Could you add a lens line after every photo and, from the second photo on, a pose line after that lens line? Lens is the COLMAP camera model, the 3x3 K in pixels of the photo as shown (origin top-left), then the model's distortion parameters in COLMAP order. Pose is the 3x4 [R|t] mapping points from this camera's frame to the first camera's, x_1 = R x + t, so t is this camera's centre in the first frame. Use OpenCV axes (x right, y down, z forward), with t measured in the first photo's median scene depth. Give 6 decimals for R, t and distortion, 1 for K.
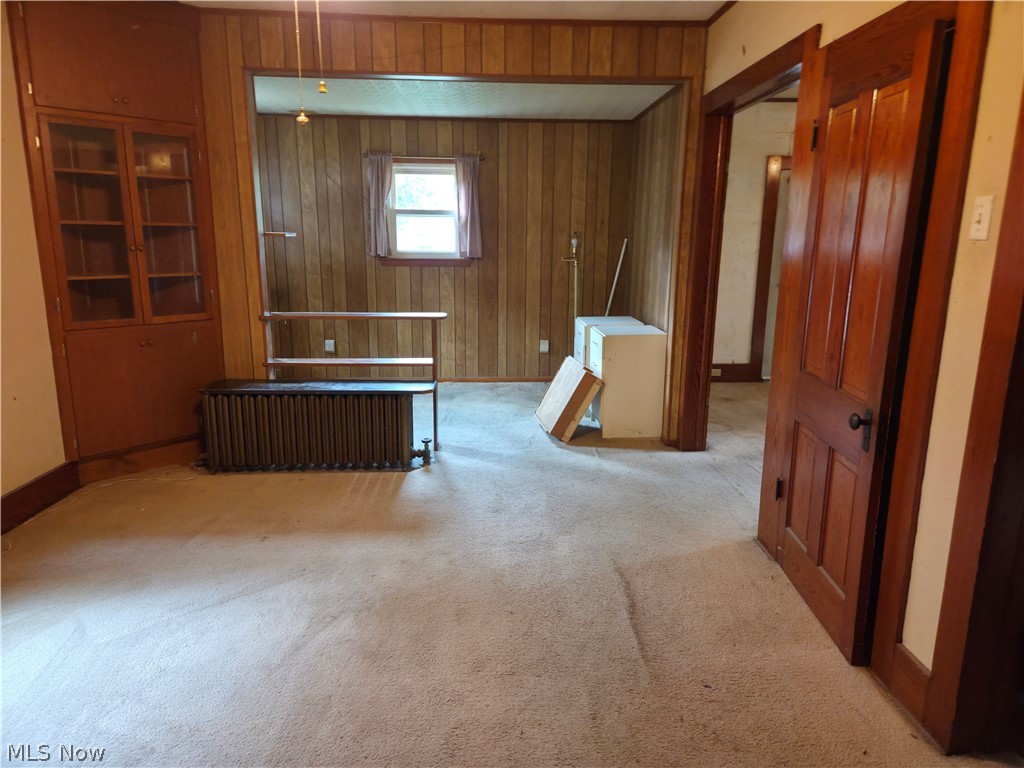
lens RADIAL K [[692.1, 0, 511.8], [0, 692.1, 385.7], [0, 0, 1]] dist [0.083956, -0.057995]
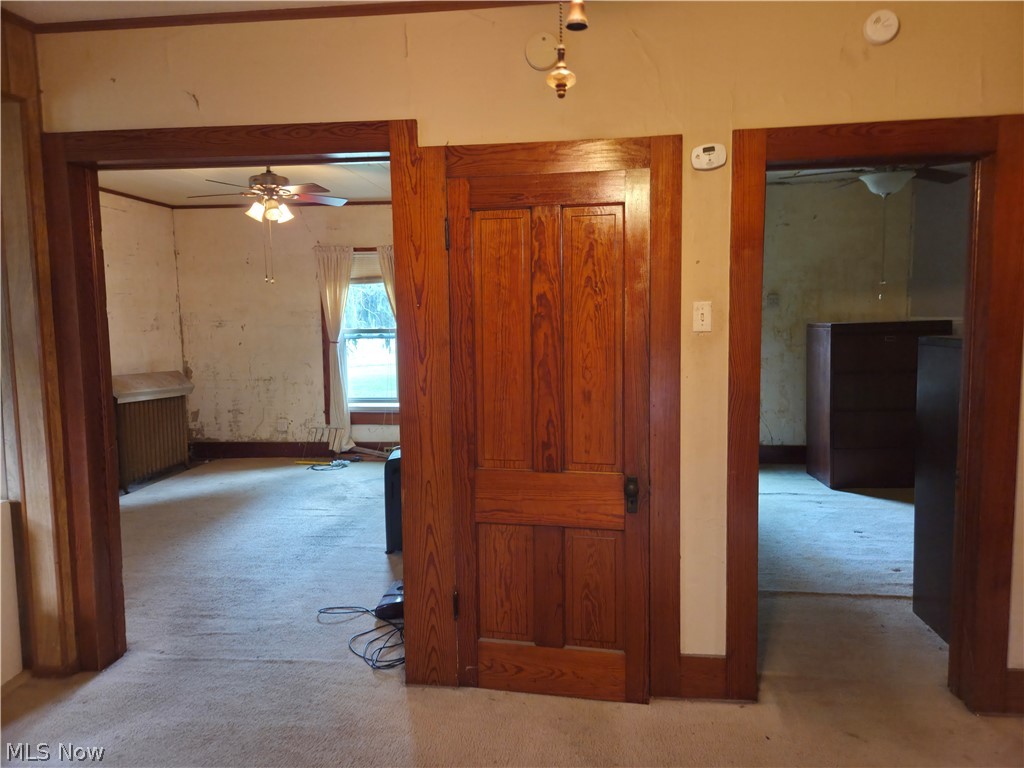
lens RADIAL K [[692.1, 0, 516.1], [0, 692.1, 370.5], [0, 0, 1]] dist [0.083956, -0.057995]
pose [[0.141289, -0.090998, 0.985777, -0.345155], [0.229645, 0.971617, 0.056777, -0.132267], [-0.962964, 0.218357, 0.158176, 0.521007]]
